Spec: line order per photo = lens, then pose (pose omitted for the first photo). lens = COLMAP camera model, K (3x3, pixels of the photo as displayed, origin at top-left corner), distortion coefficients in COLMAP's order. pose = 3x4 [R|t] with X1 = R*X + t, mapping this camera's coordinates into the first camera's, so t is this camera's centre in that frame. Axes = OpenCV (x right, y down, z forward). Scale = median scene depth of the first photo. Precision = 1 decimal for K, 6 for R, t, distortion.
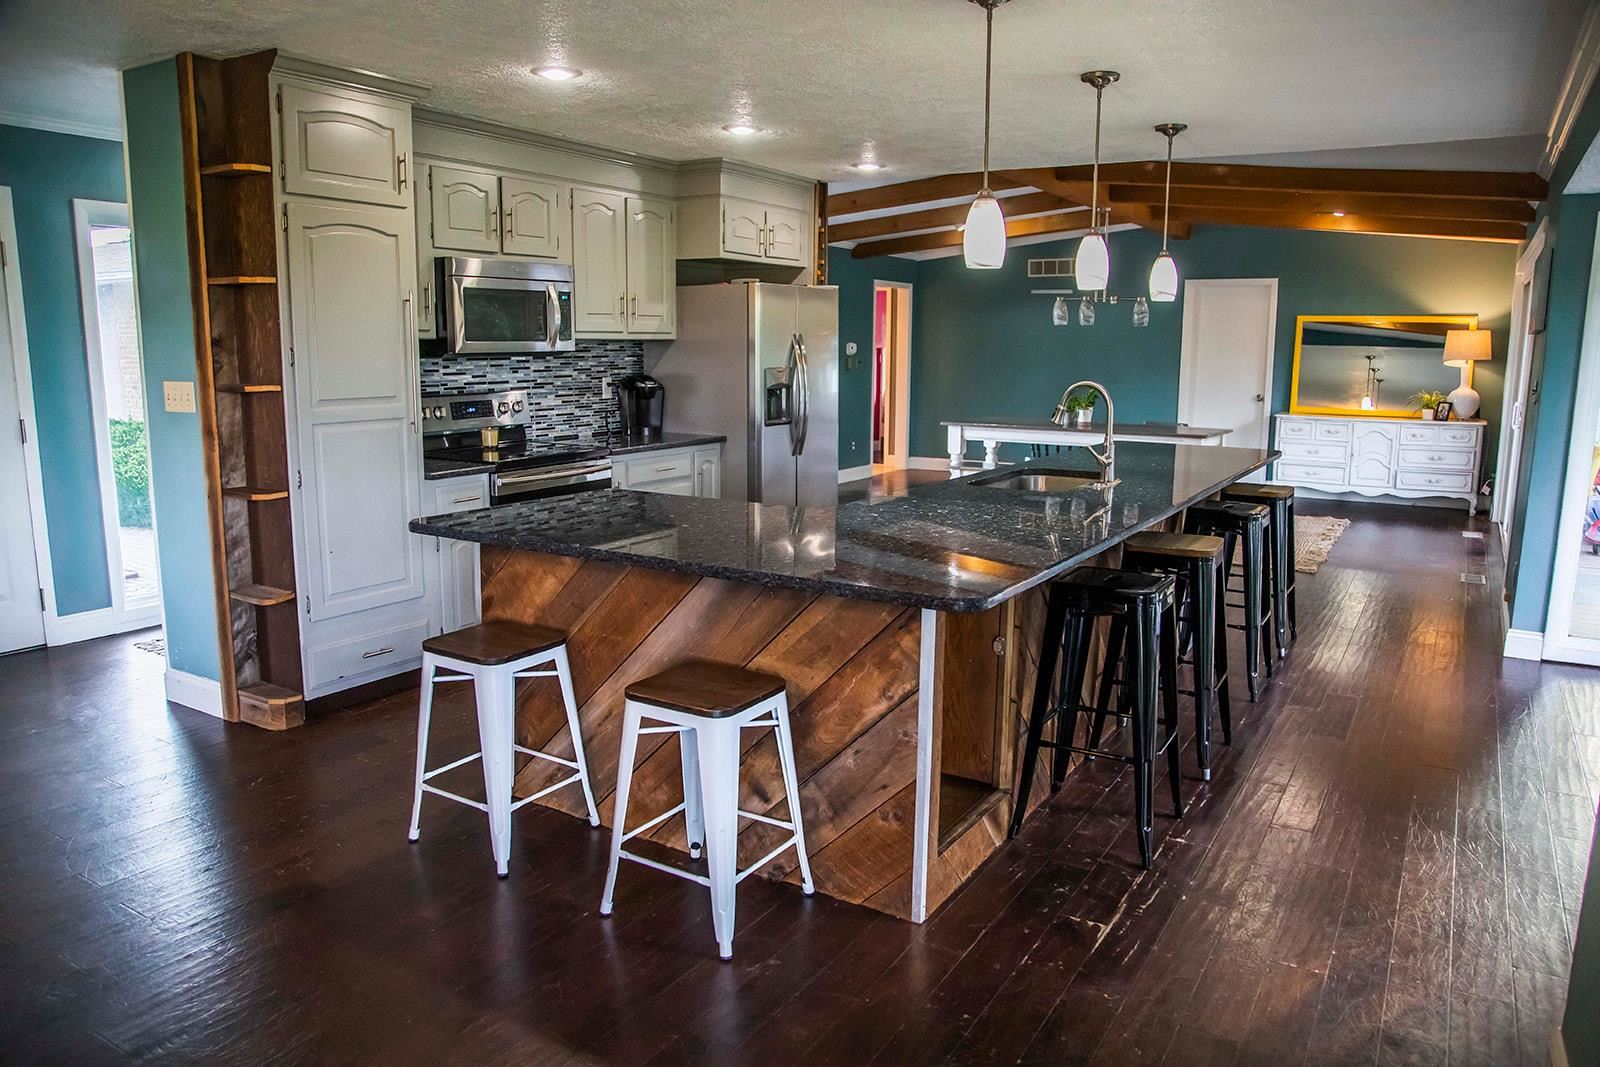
lens RADIAL K [[1101.7, 0, 800.0], [0, 1101.7, 533.5], [0, 0, 1]] dist [-0.134969, 0.077634]
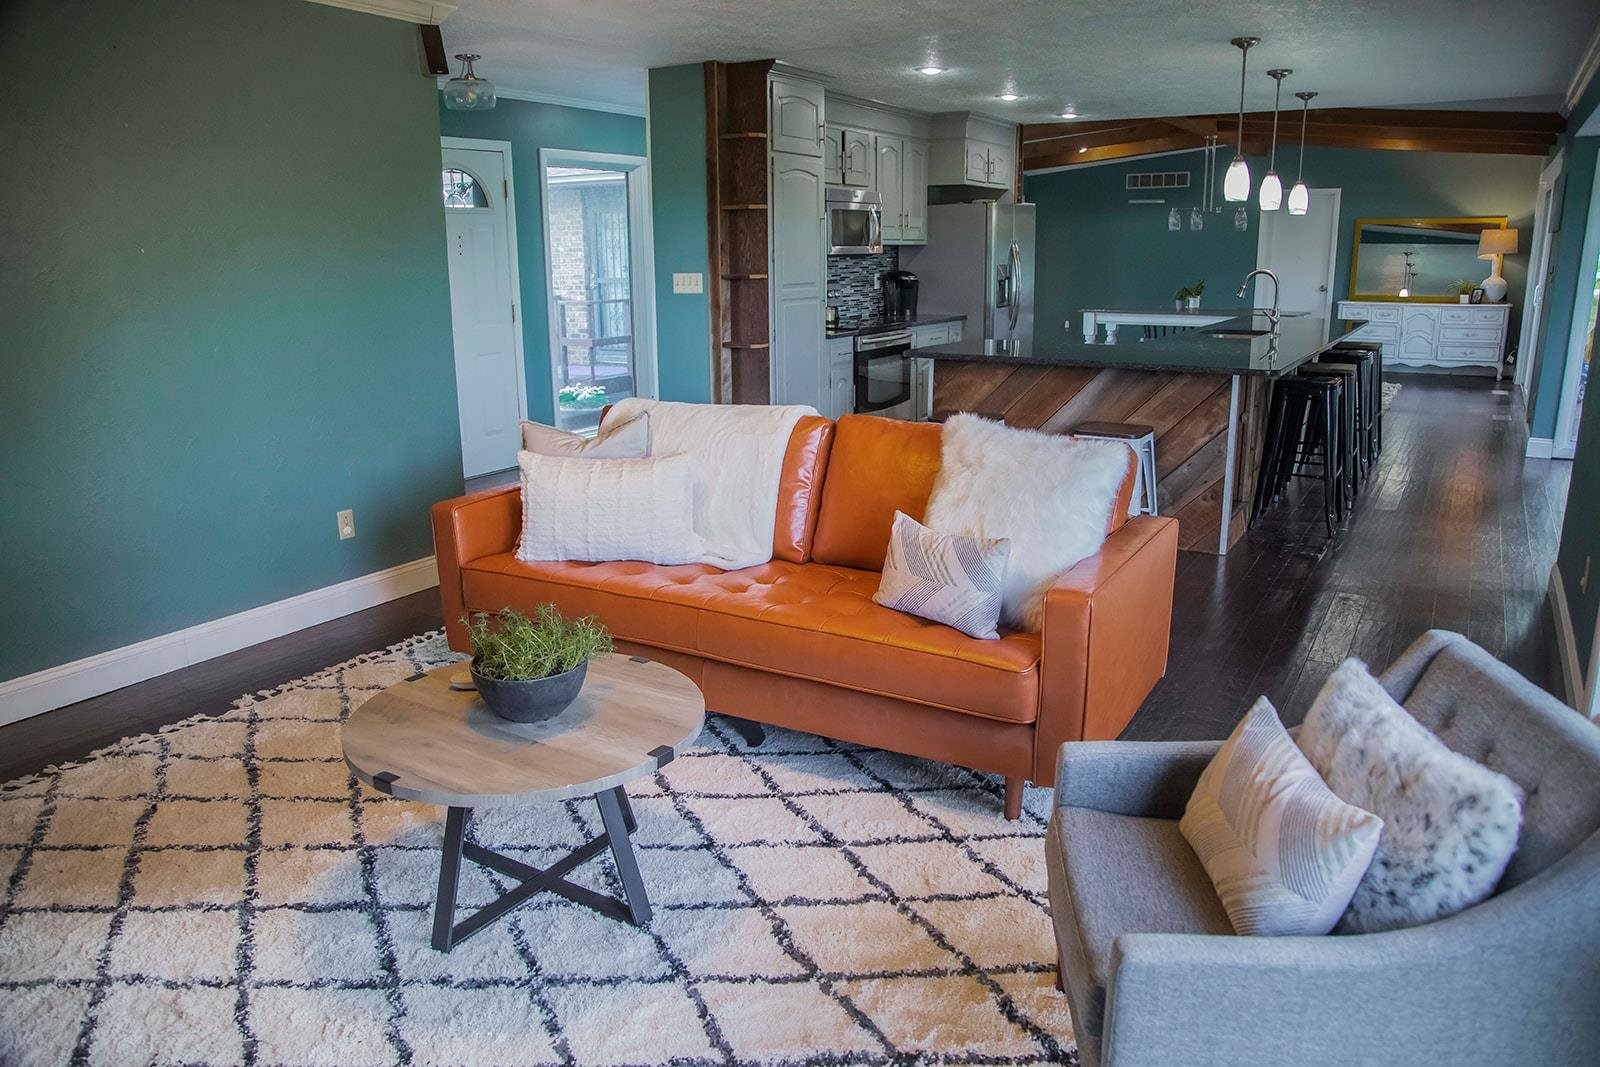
lens RADIAL K [[1101.7, 0, 800.0], [0, 1101.7, 533.5], [0, 0, 1]] dist [-0.134969, 0.077634]
pose [[0.999761, -0.019281, -0.010321, -0.271317], [0.020061, 0.996451, 0.081743, 0.068764], [0.008709, -0.081931, 0.996600, -0.392814]]
